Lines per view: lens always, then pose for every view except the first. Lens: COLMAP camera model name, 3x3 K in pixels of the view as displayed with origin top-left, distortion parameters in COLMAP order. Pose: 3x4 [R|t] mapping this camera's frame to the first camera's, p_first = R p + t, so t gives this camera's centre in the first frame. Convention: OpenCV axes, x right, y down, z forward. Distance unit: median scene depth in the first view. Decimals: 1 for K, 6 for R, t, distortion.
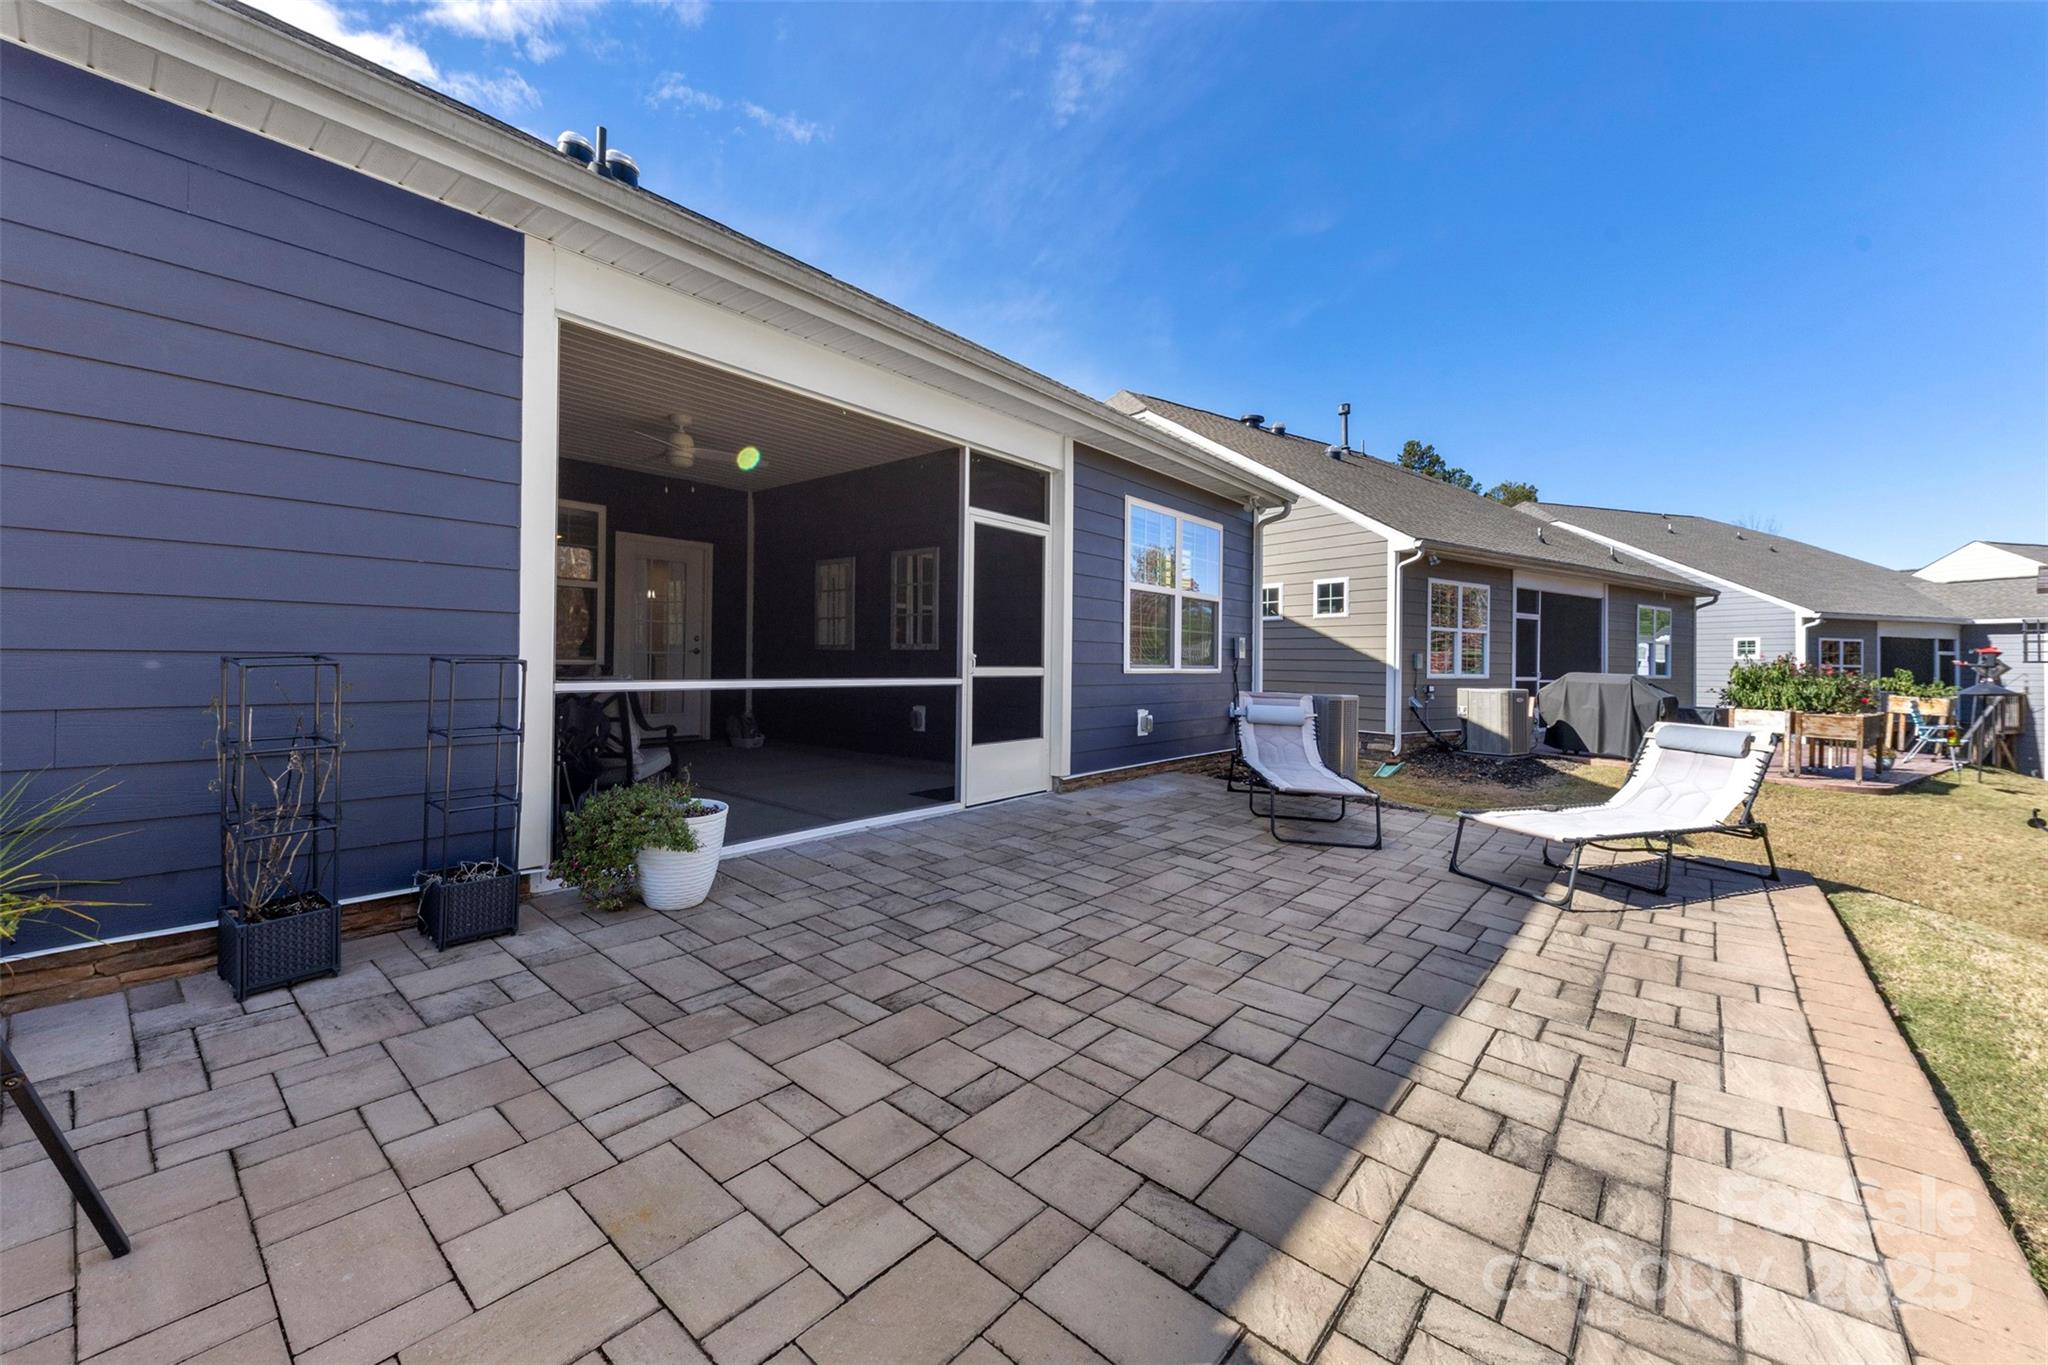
lens RADIAL K [[802.0, 0, 1028.1], [0, 802.0, 658.7], [0, 0, 1]] dist [0.011728, -0.000088]
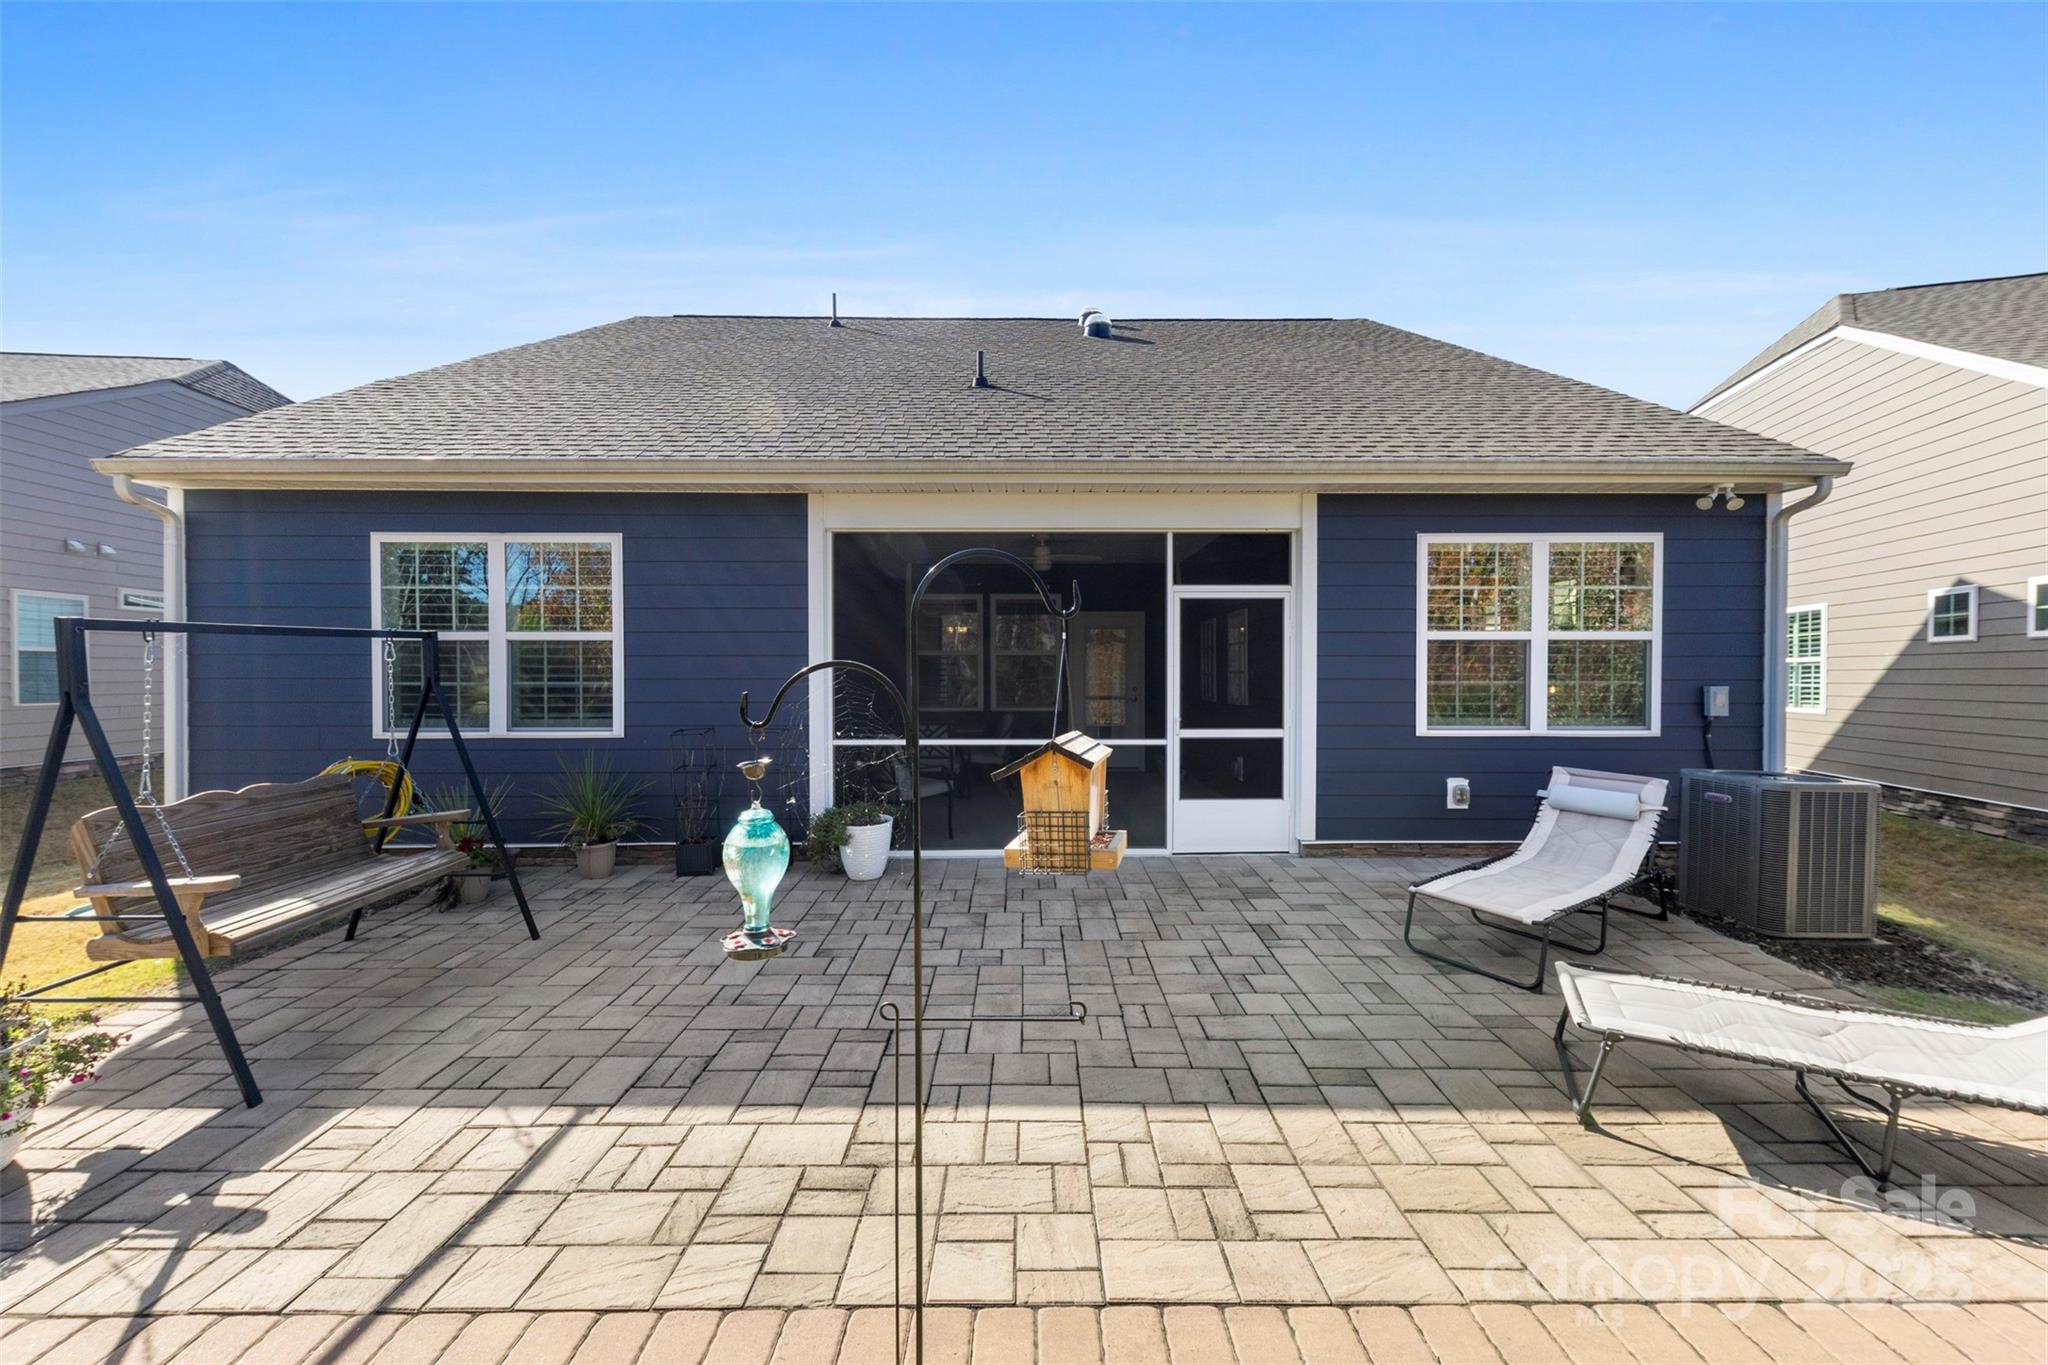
lens RADIAL K [[786.0, 0, 1025.5], [0, 786.0, 686.5], [0, 0, 1]] dist [0.013942, -0.004696]
pose [[0.645580, -0.005421, -0.763674, 0.613120], [0.012098, 0.999922, 0.003129, -0.053520], [0.763597, -0.011259, 0.645595, 0.130088]]
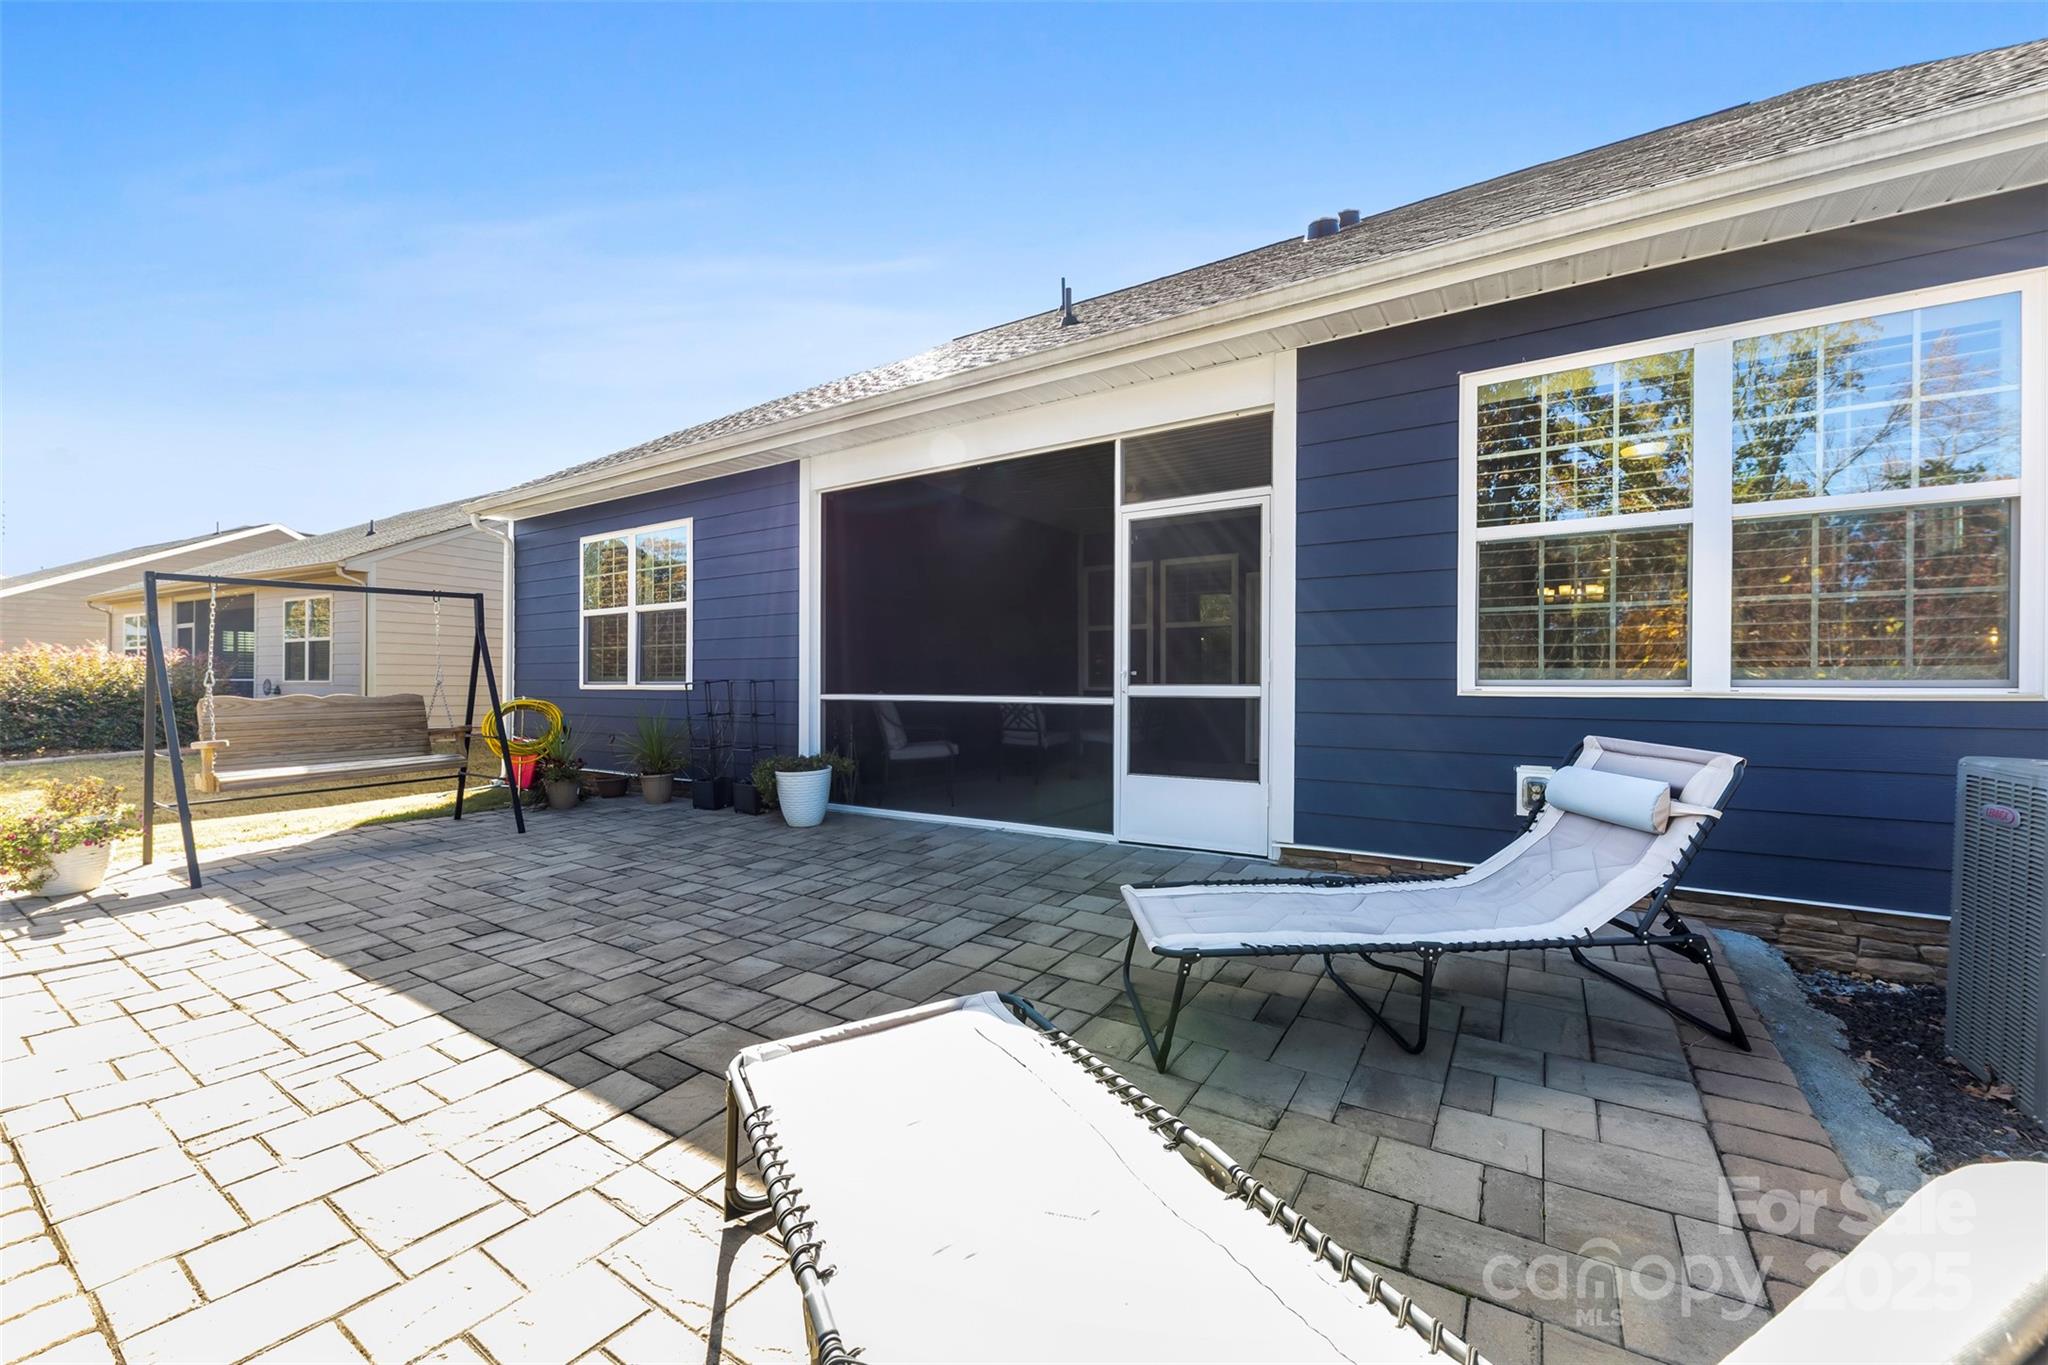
lens RADIAL K [[792.1, 0, 1029.6], [0, 792.1, 695.2], [0, 0, 1]] dist [0.003941, -0.000039]
pose [[0.124314, -0.006947, -0.992219, 0.765028], [-0.001046, 0.999974, -0.007132, 0.027211], [0.992242, 0.001924, 0.124303, 0.767160]]
